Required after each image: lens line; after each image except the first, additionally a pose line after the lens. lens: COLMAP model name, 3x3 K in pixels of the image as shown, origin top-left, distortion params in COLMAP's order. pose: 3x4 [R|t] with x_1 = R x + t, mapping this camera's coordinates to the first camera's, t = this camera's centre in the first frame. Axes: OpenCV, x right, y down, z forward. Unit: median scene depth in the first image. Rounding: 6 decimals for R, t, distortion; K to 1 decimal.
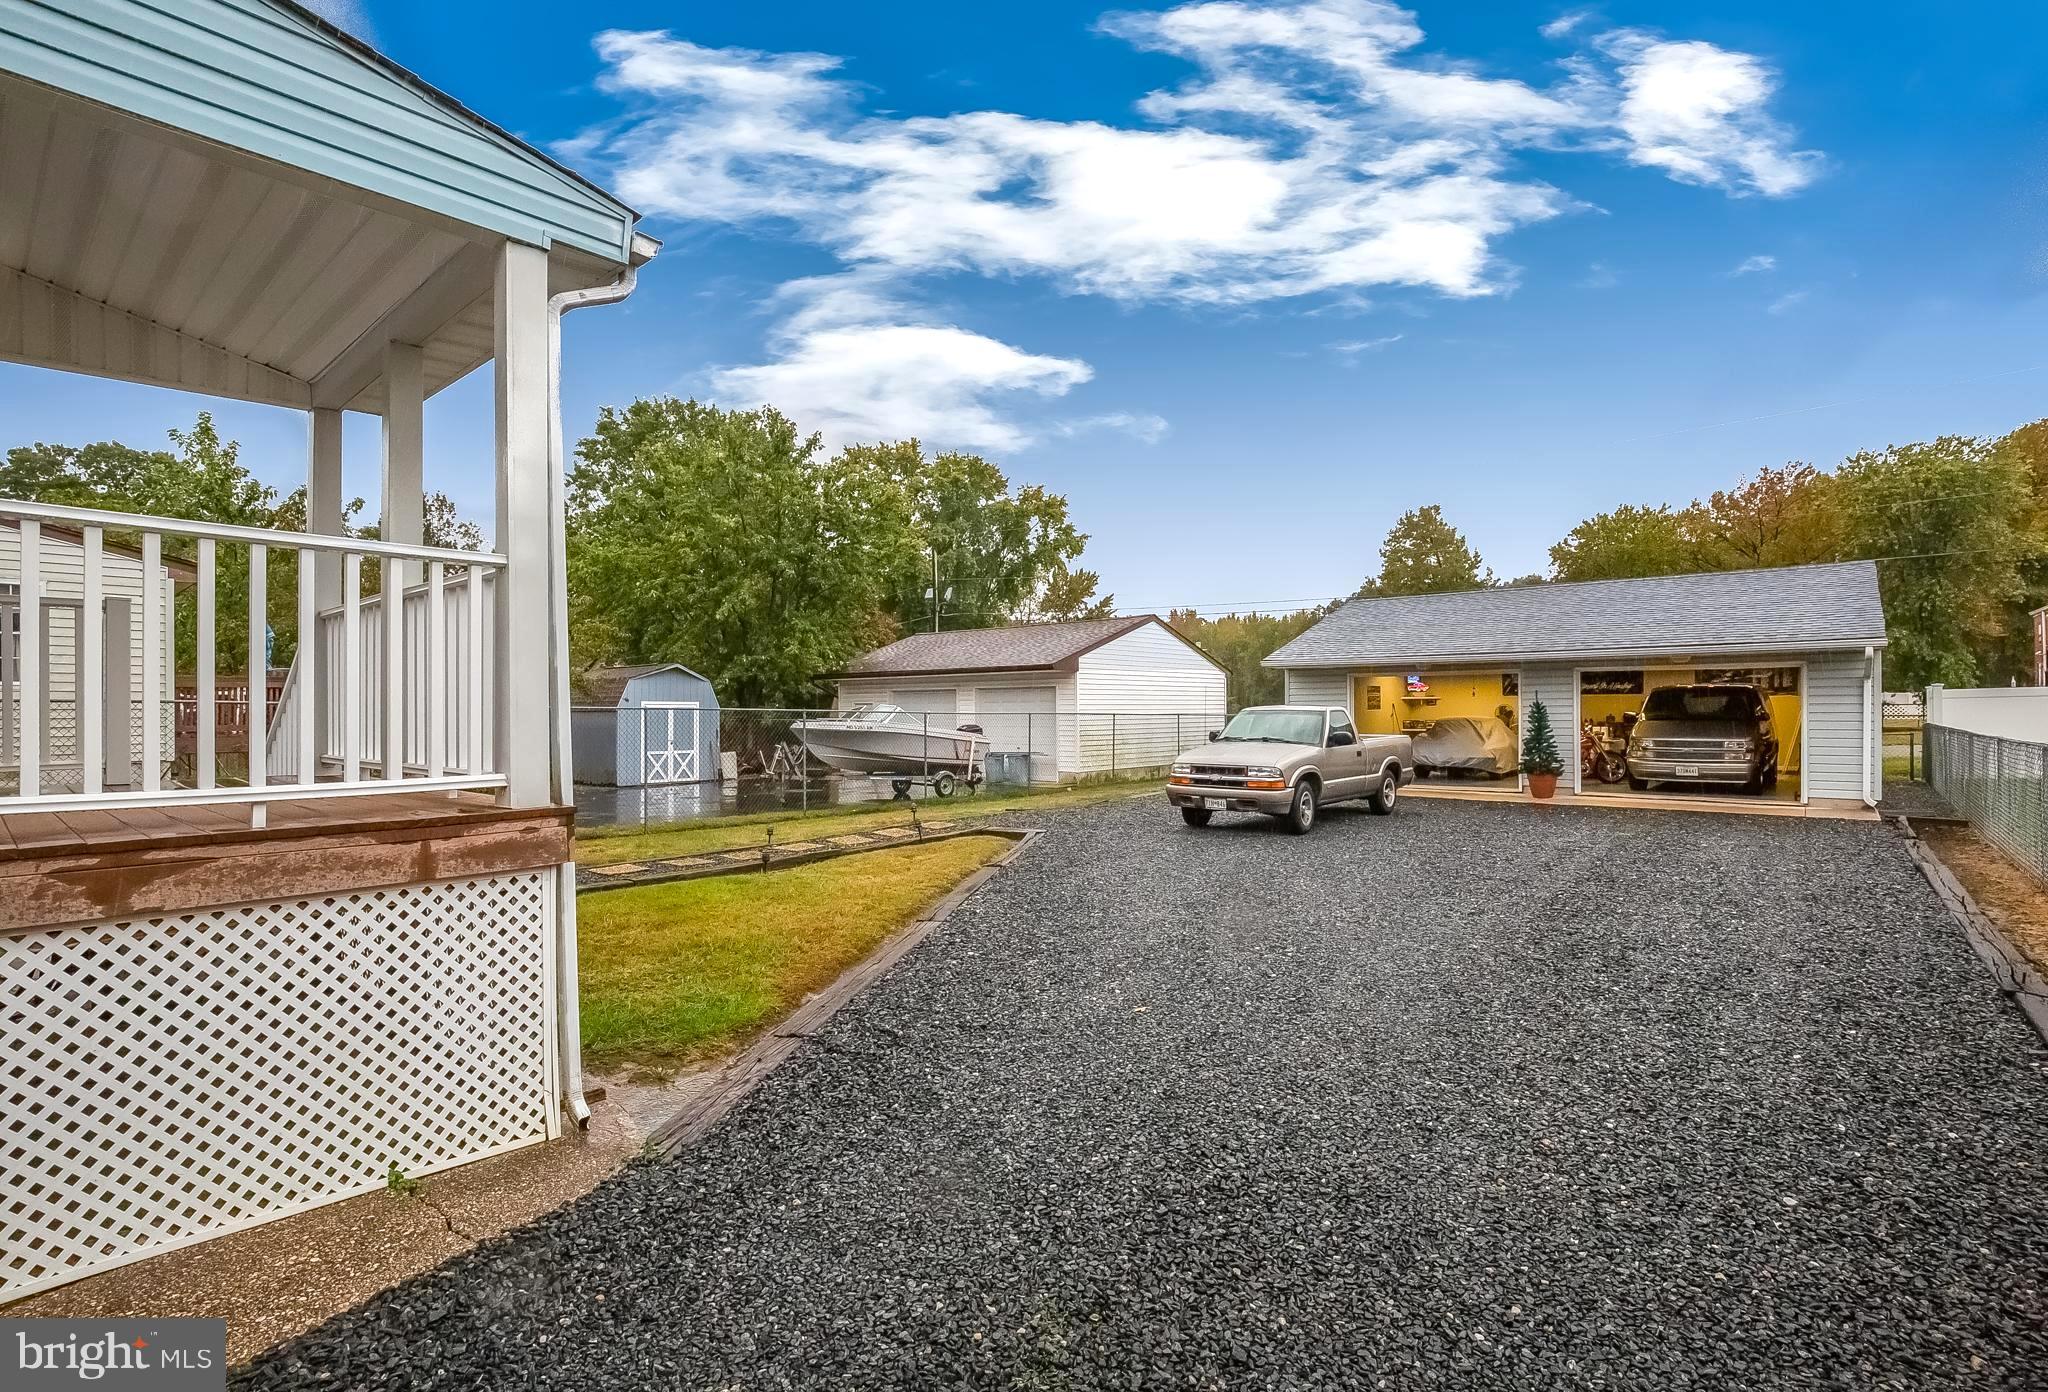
lens RADIAL K [[962.5, 0, 1010.0], [0, 962.5, 705.1], [0, 0, 1]] dist [-0.018125, 0.000472]
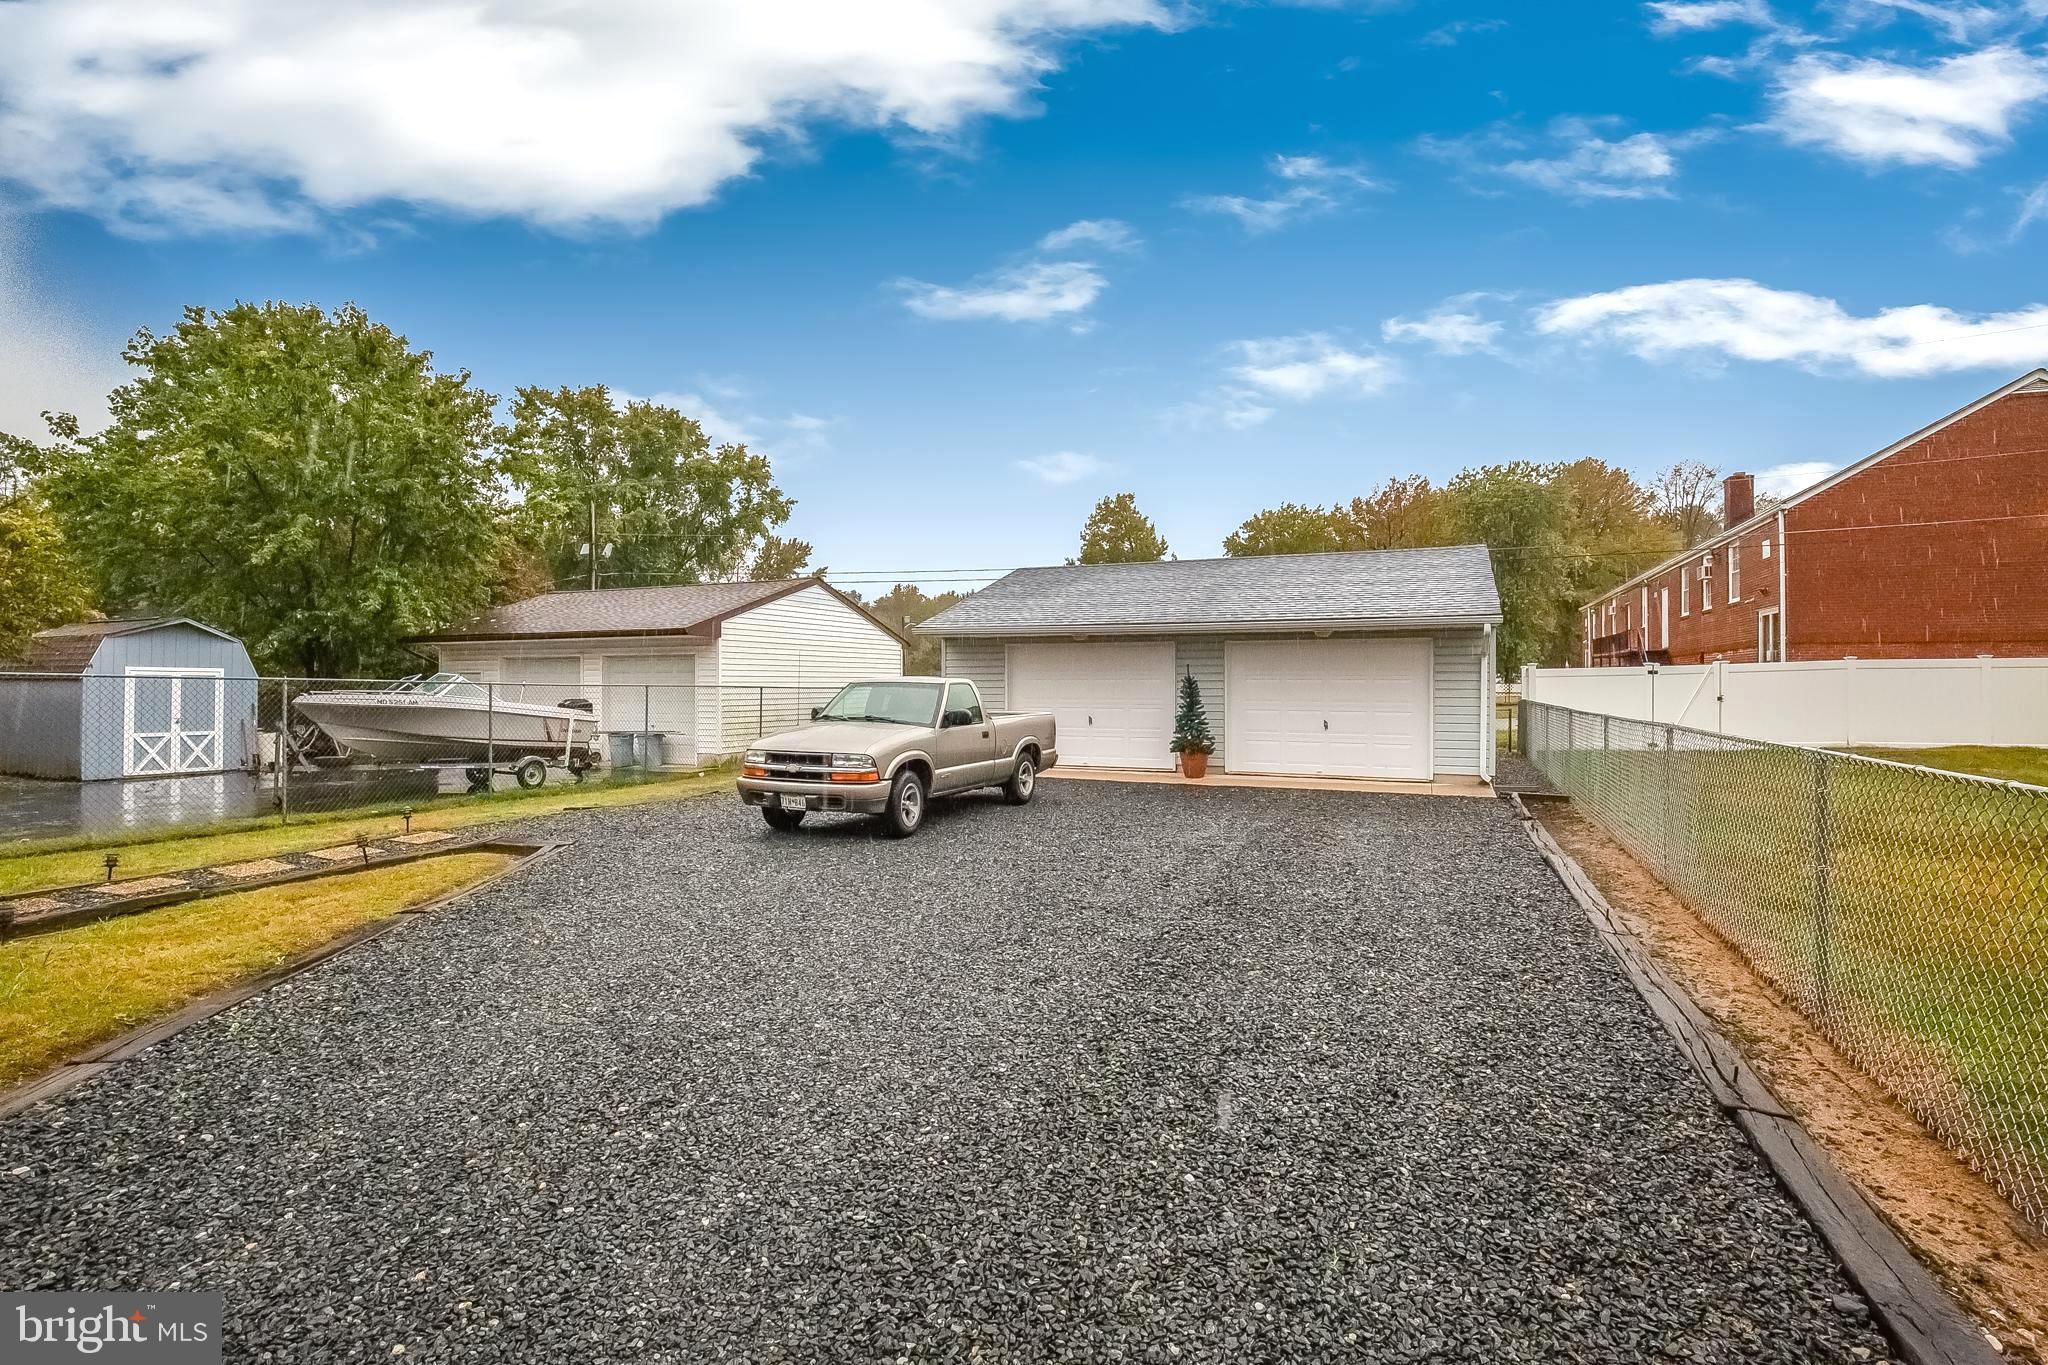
lens RADIAL K [[932.9, 0, 1024.0], [0, 932.9, 682.5], [0, 0, 1]] dist [-0.004258, -0.000013]
pose [[0.956467, 0.007071, 0.291755, 0.085053], [-0.008088, 0.999965, 0.002282, 0.001454], [-0.291729, -0.004543, 0.956490, 0.112828]]
